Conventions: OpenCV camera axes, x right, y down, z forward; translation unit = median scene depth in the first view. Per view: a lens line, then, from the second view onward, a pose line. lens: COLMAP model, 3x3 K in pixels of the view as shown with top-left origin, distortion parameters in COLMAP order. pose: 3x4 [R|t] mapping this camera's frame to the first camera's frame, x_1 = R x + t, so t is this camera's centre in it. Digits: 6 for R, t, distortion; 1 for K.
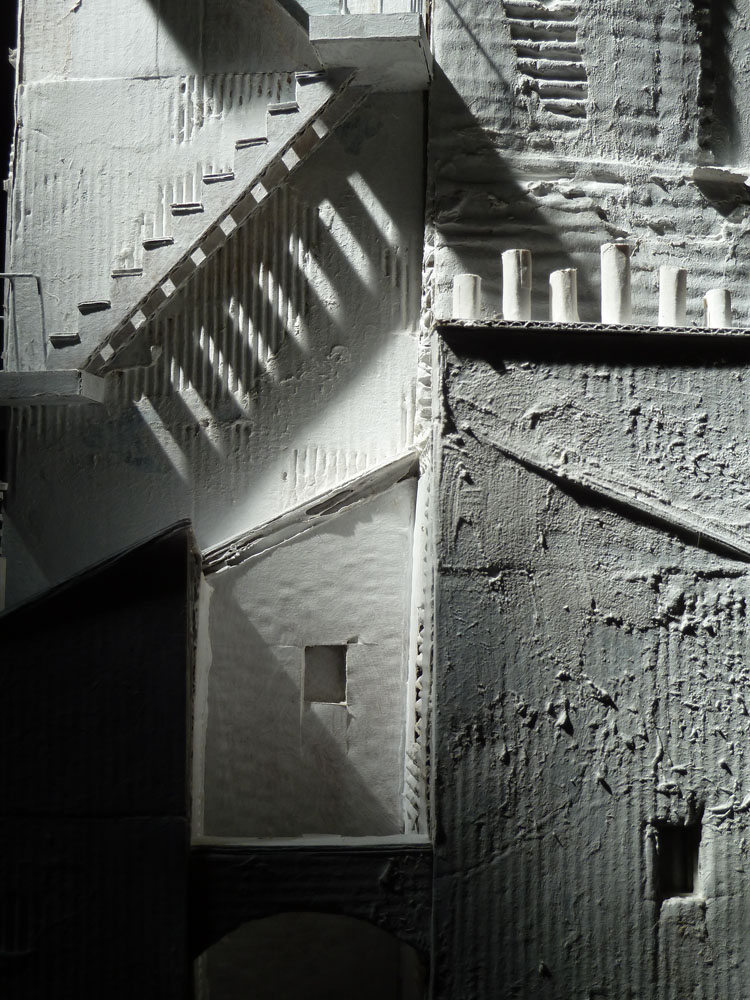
lens RADIAL K [[1384.2, 0, 375.7], [0, 1384.2, 499.7], [0, 0, 1]] dist [-0.060653, 0.000000]
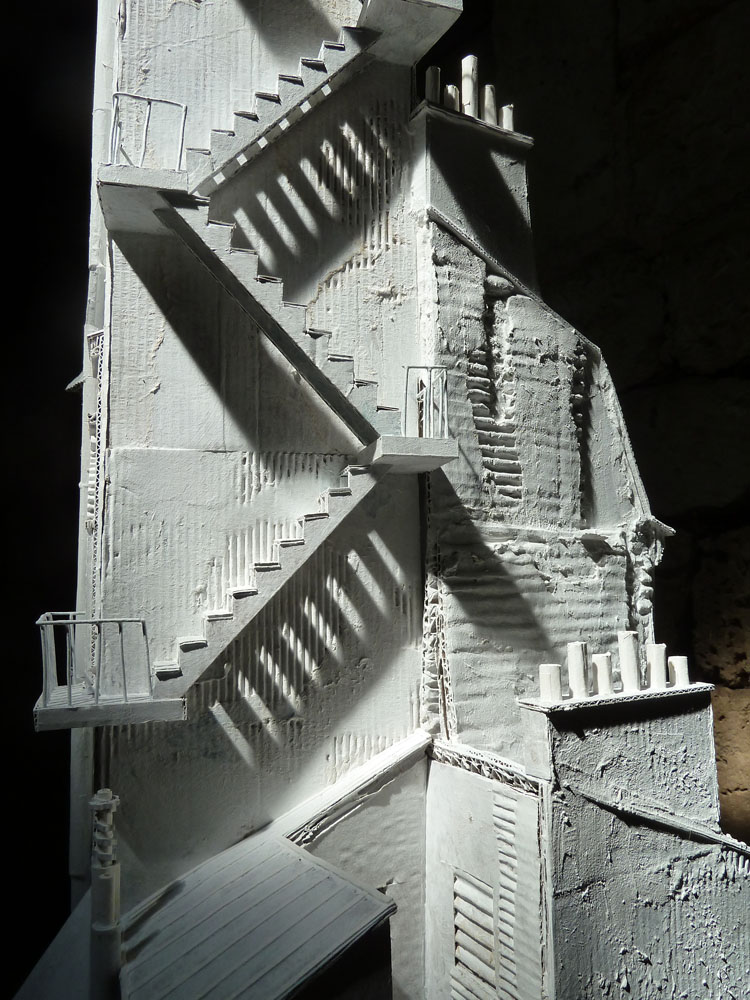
lens RADIAL K [[739.1, 0, 374.3], [0, 739.1, 499.8], [0, 0, 1]] dist [-0.048196, 0.008173]
pose [[0.919184, 0.016844, 0.393467, -0.317726], [0.002434, 0.998823, -0.048445, -0.238850], [-0.393820, 0.045487, 0.918061, 0.319964]]
